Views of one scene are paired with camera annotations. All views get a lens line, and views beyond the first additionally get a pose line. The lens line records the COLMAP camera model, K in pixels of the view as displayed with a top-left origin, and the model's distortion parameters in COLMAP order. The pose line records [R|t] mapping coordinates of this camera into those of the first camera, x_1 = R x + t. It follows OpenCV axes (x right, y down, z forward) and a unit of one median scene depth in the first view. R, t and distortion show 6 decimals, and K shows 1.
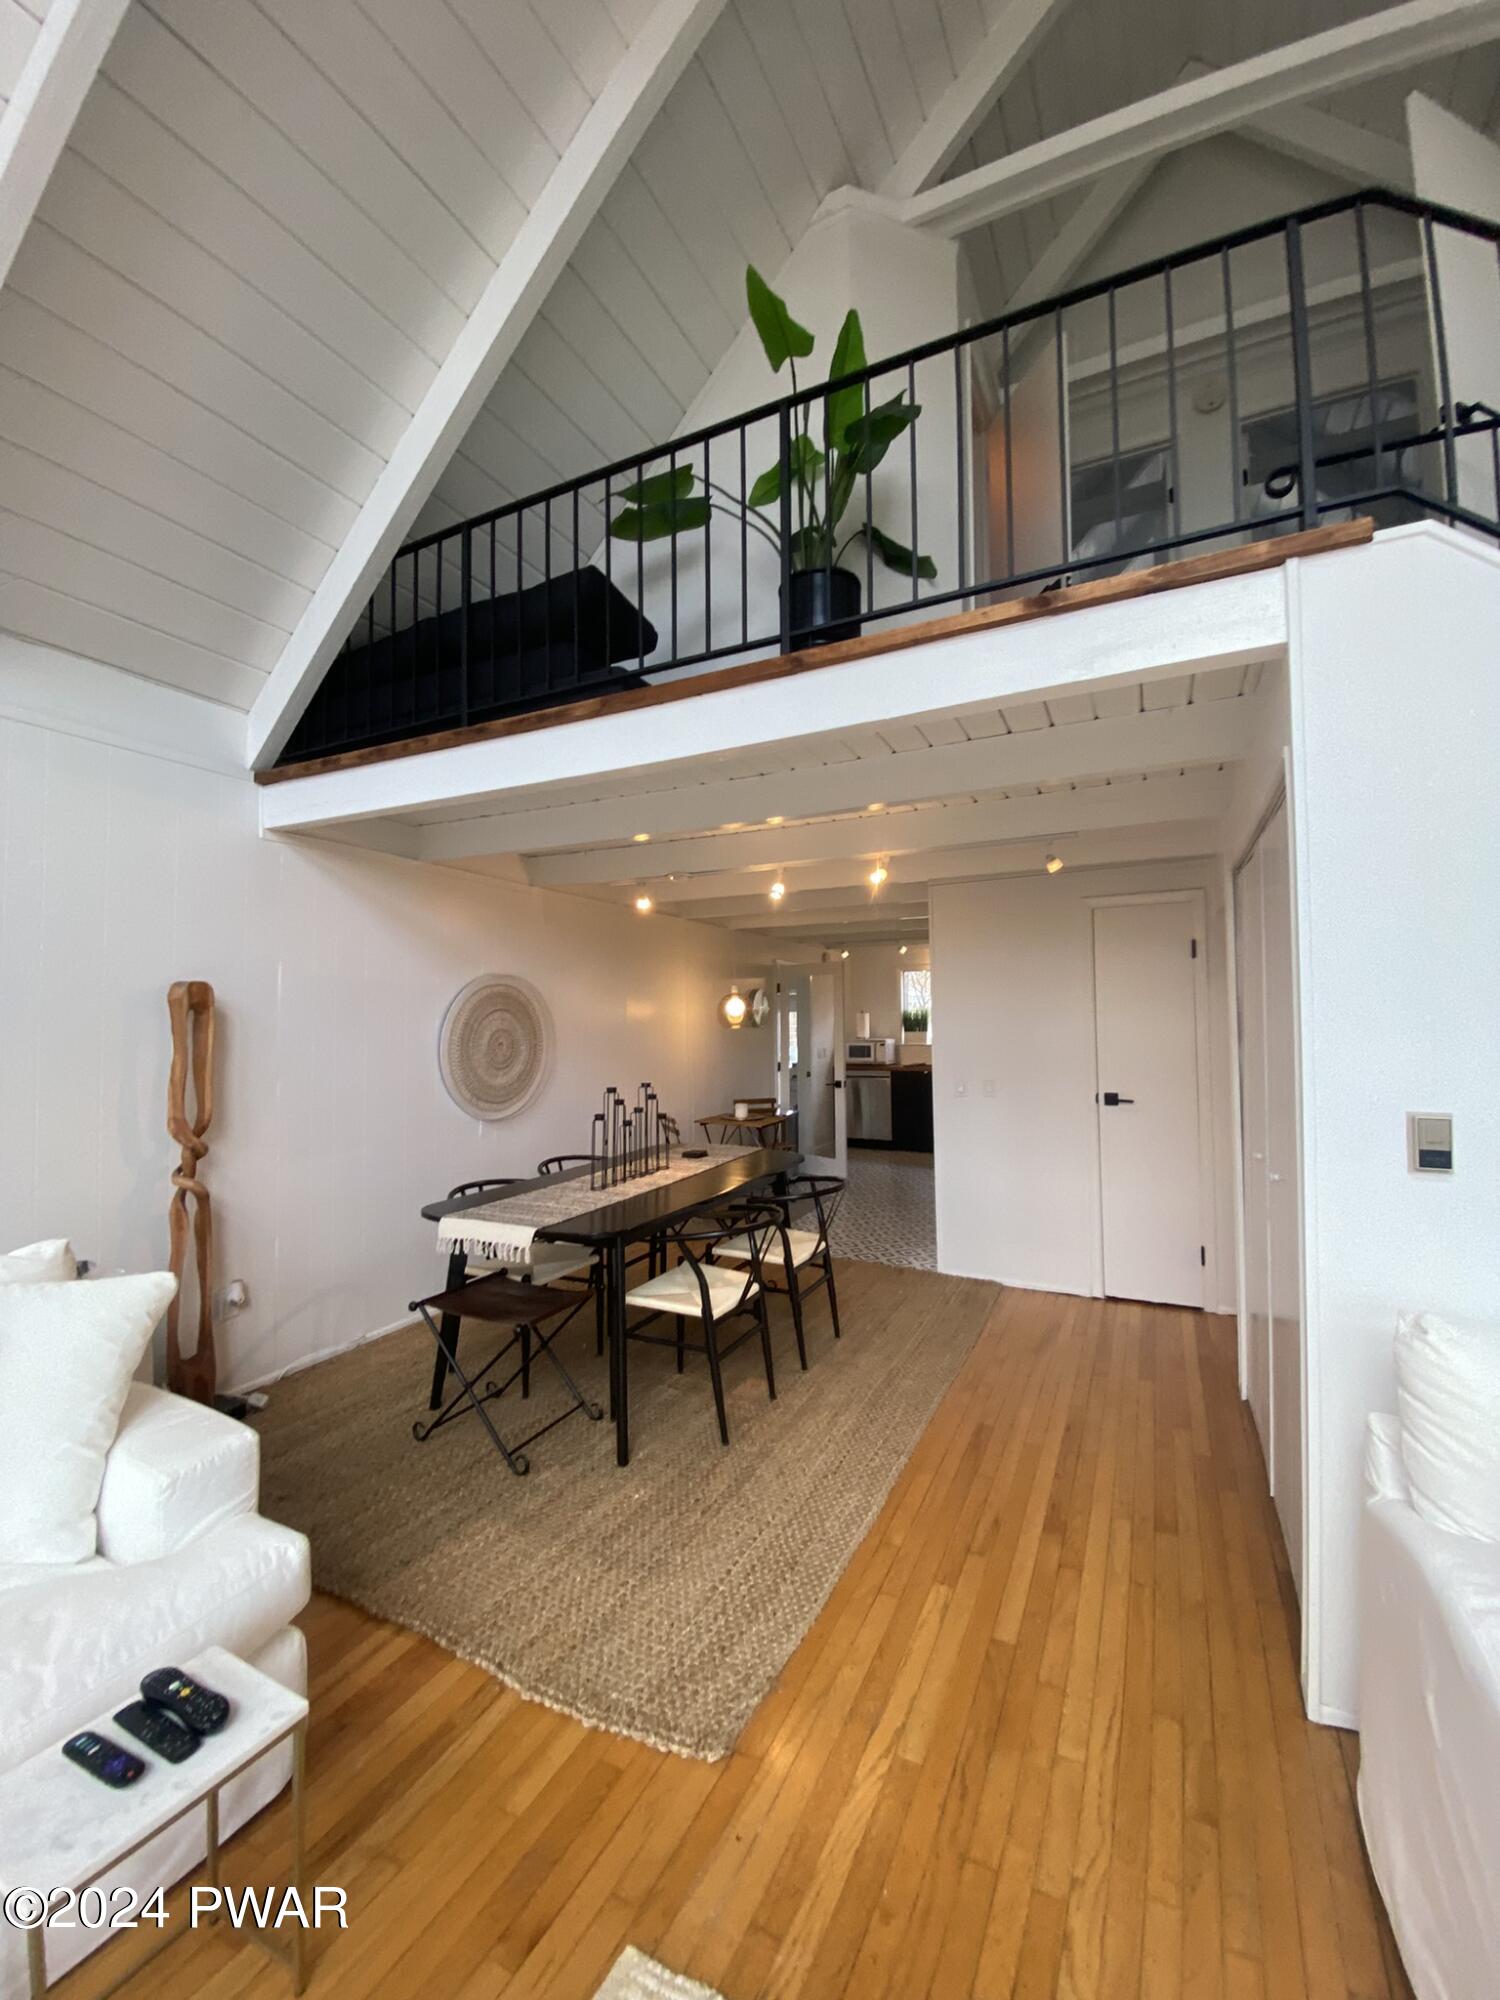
lens RADIAL K [[796.7, 0, 758.7], [0, 796.7, 994.8], [0, 0, 1]] dist [0.019634, -0.020078]
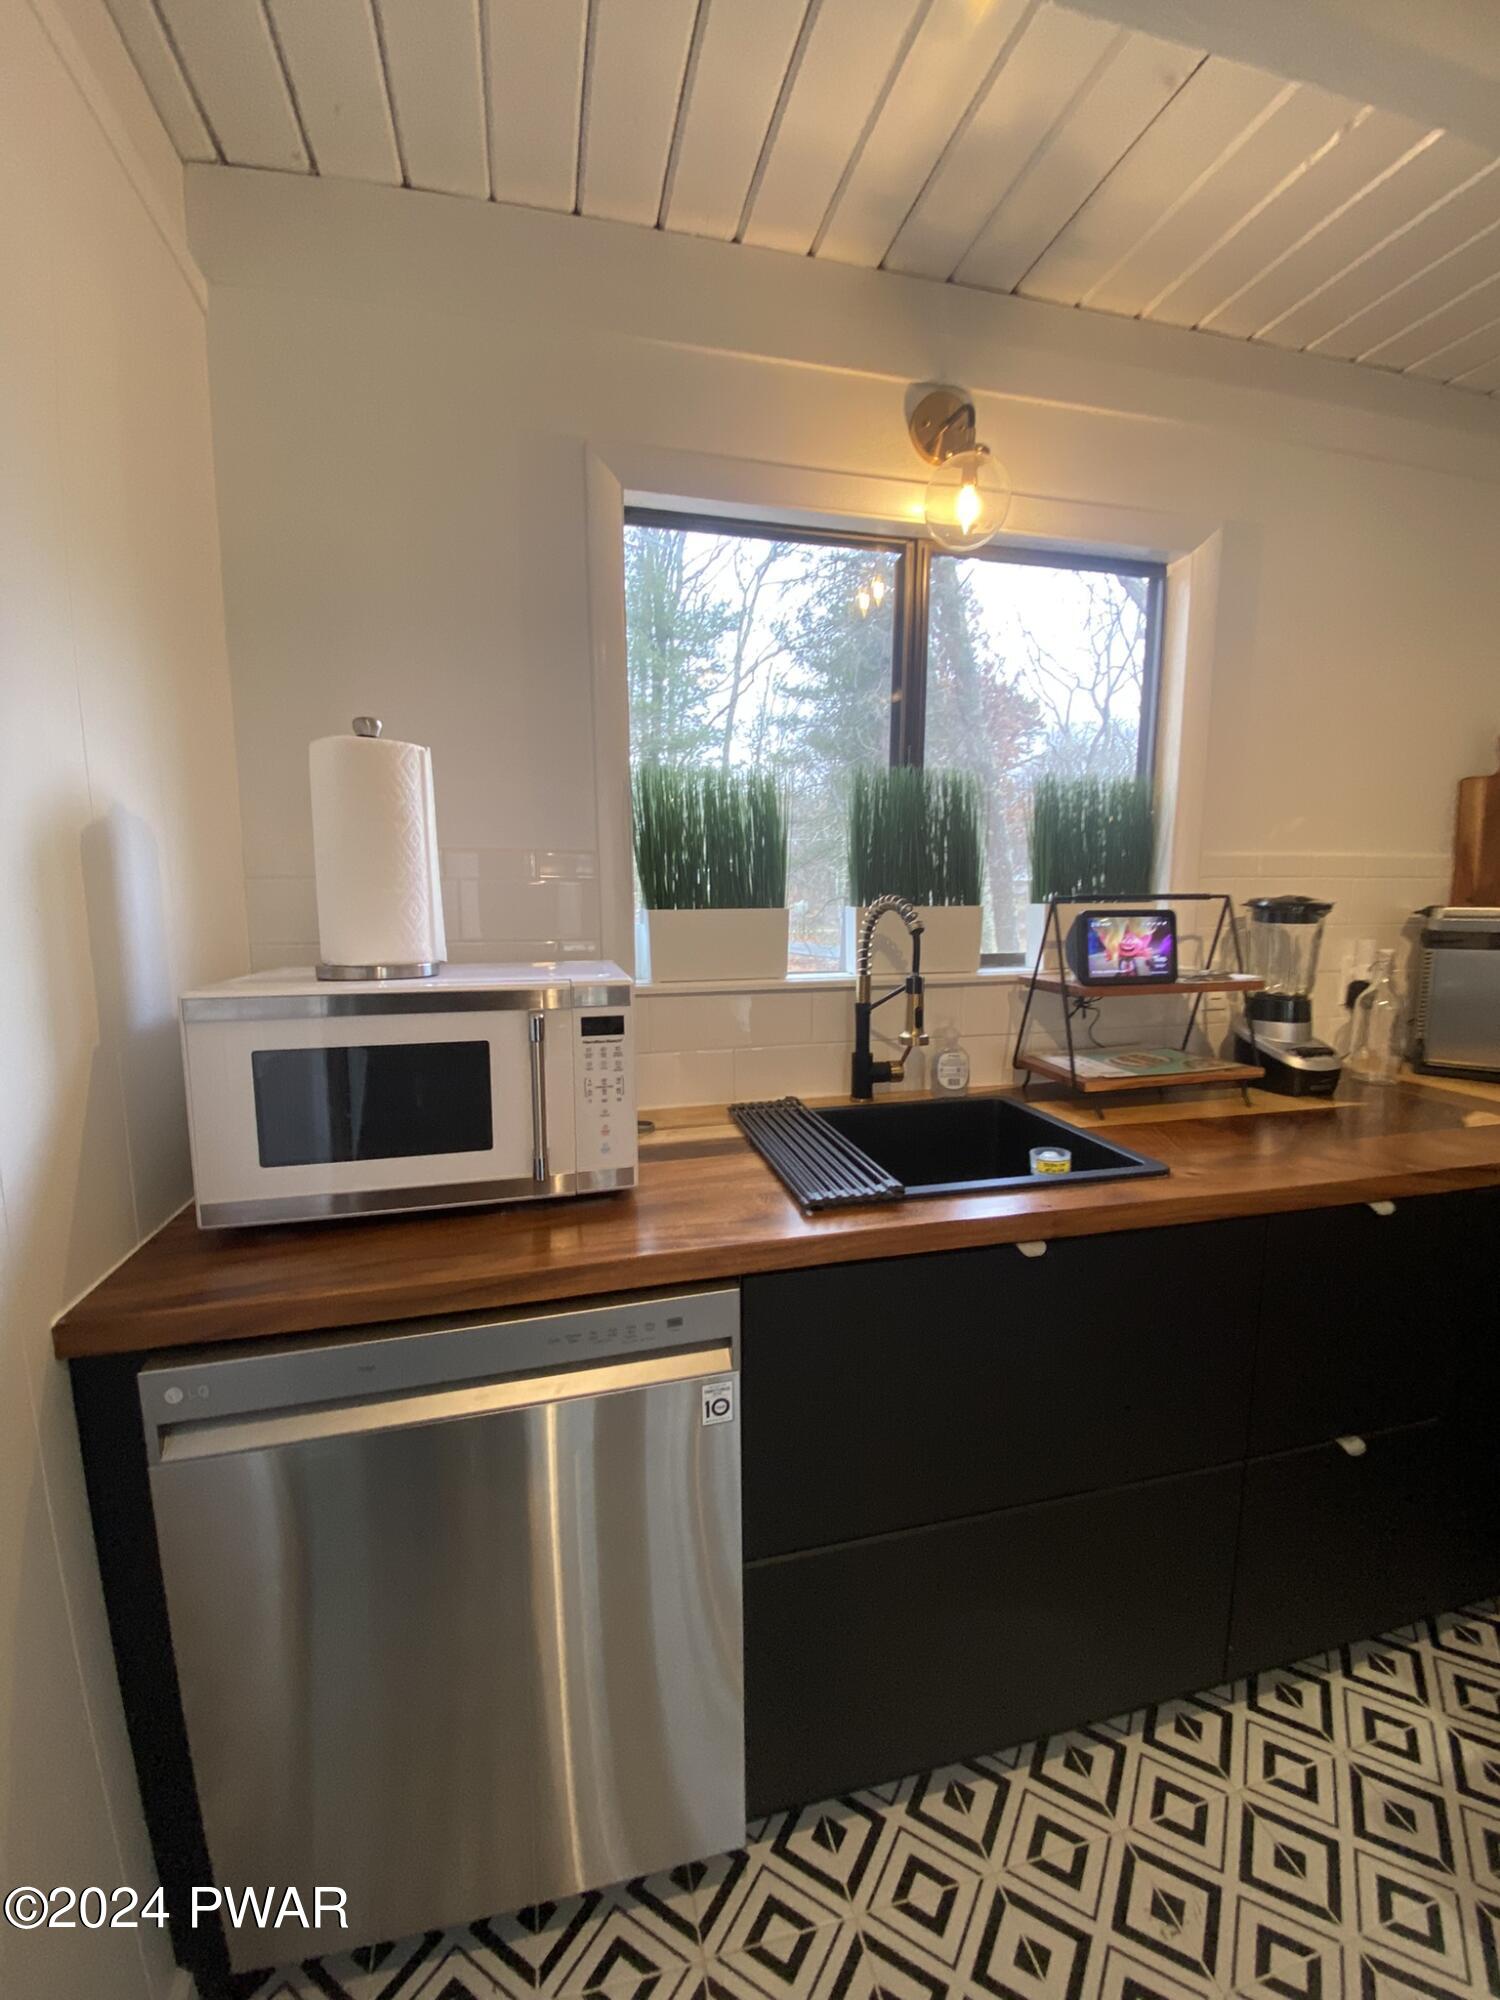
lens RADIAL K [[801.8, 0, 757.1], [0, 801.8, 992.1], [0, 0, 1]] dist [-0.011255, -0.008538]
pose [[0.758655, -0.069478, 0.647778, 0.317028], [-0.020097, 0.991328, 0.129863, 0.135416], [-0.651183, -0.111540, 0.750680, 2.896576]]
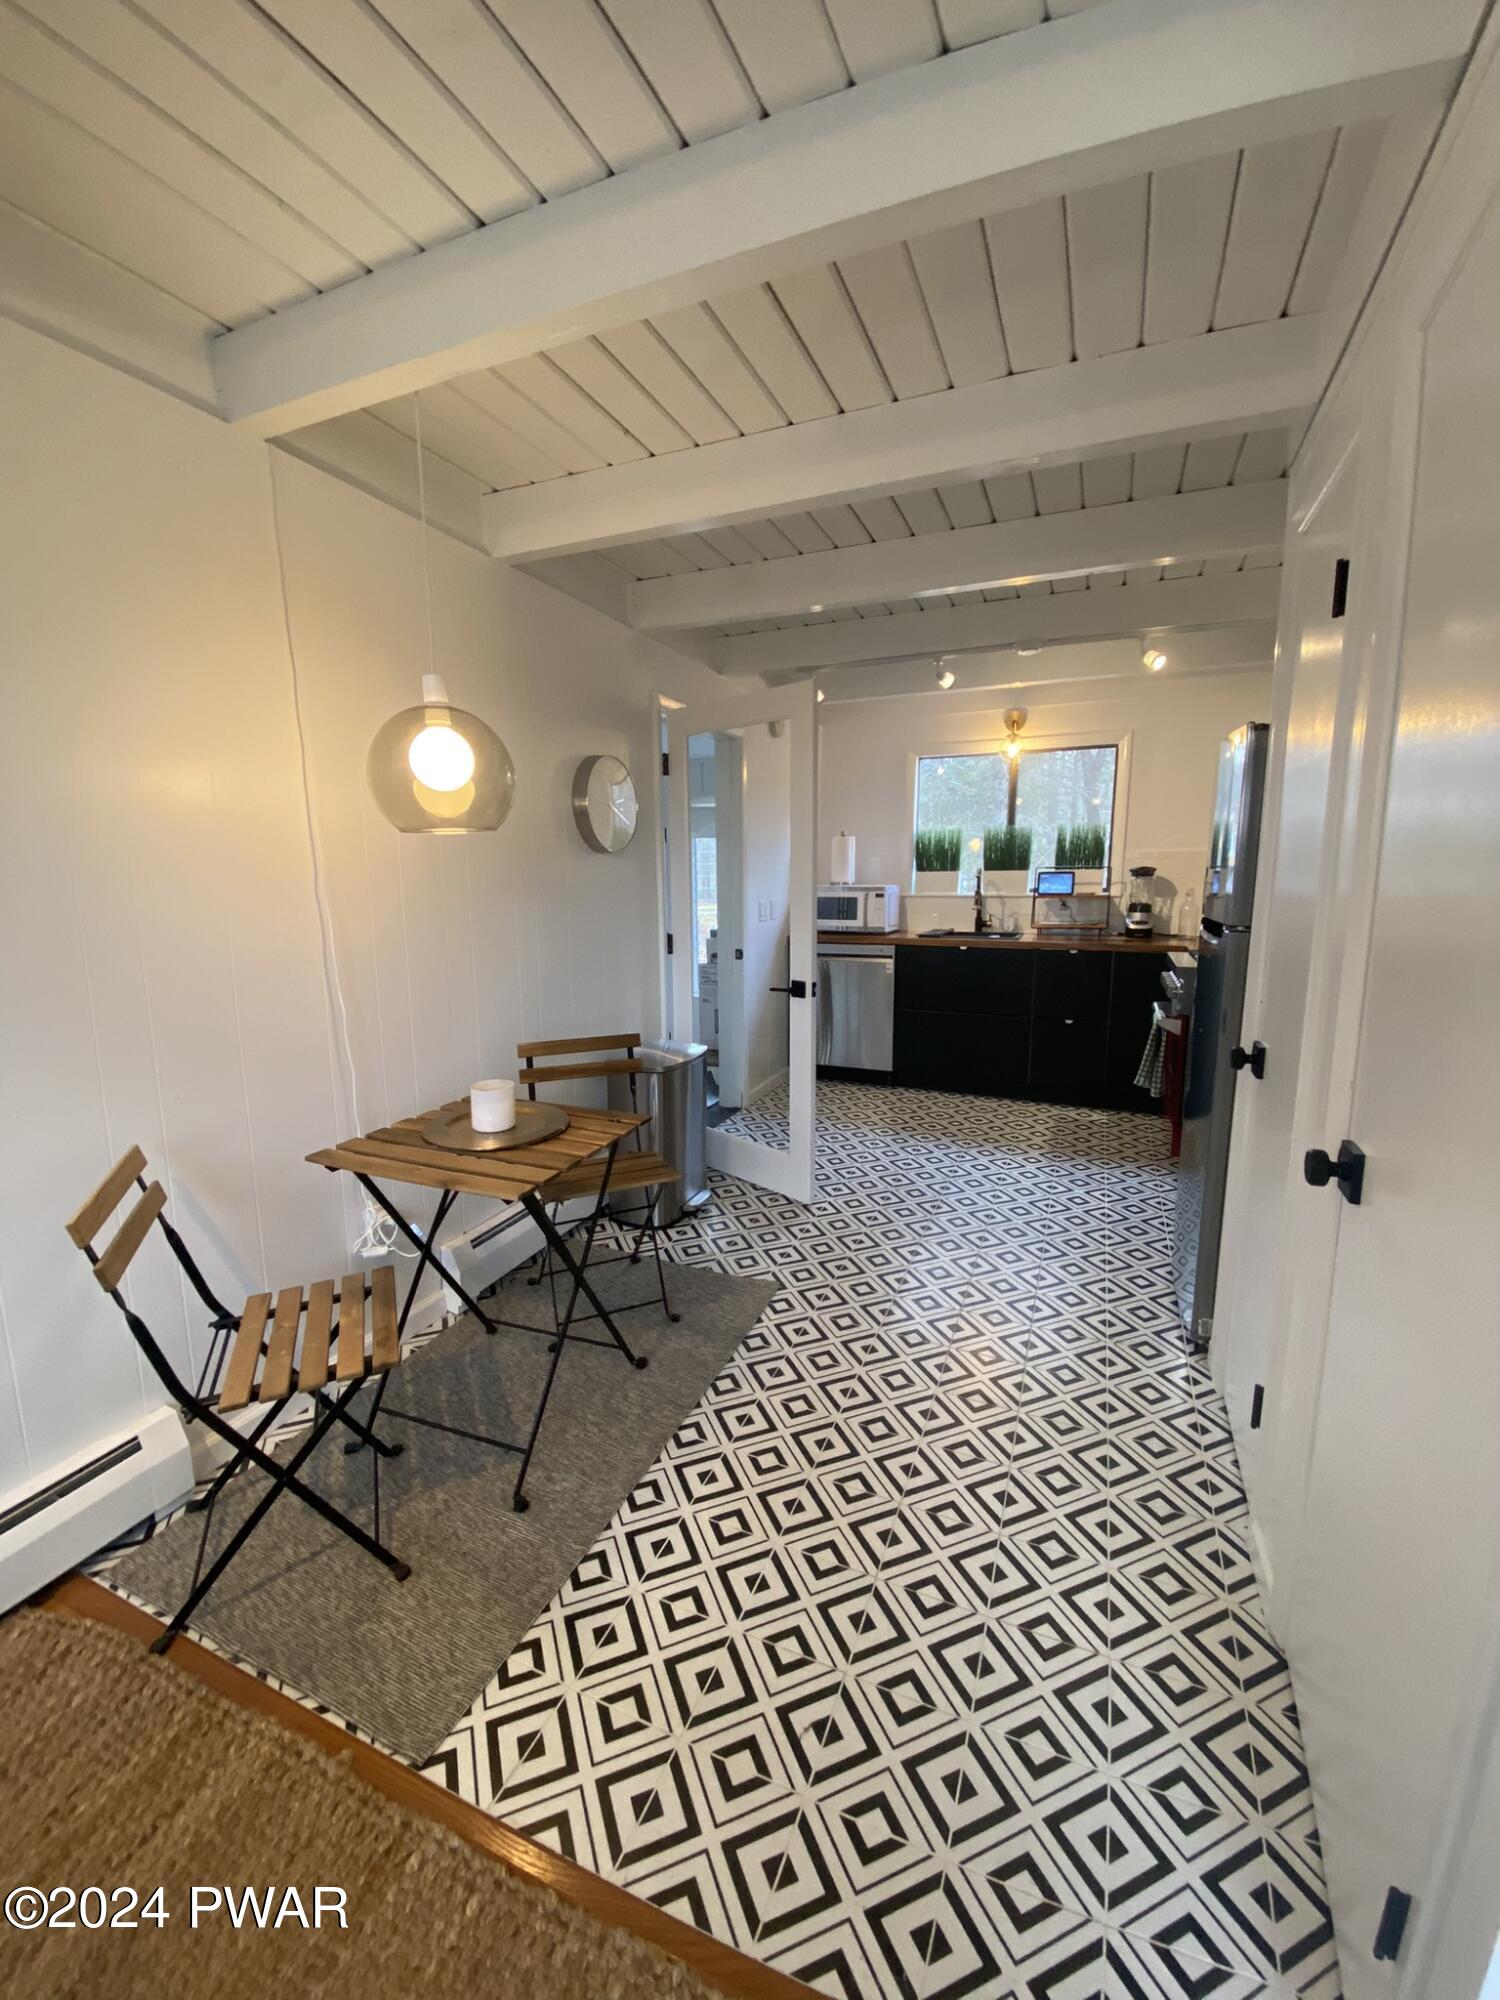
lens RADIAL K [[796.7, 0, 758.7], [0, 796.7, 994.8], [0, 0, 1]] dist [0.019634, -0.020078]
pose [[0.997457, -0.003580, 0.071184, 0.113907], [-0.009825, 0.982296, 0.187076, 0.090520], [-0.070593, -0.187299, 0.979763, 1.497137]]
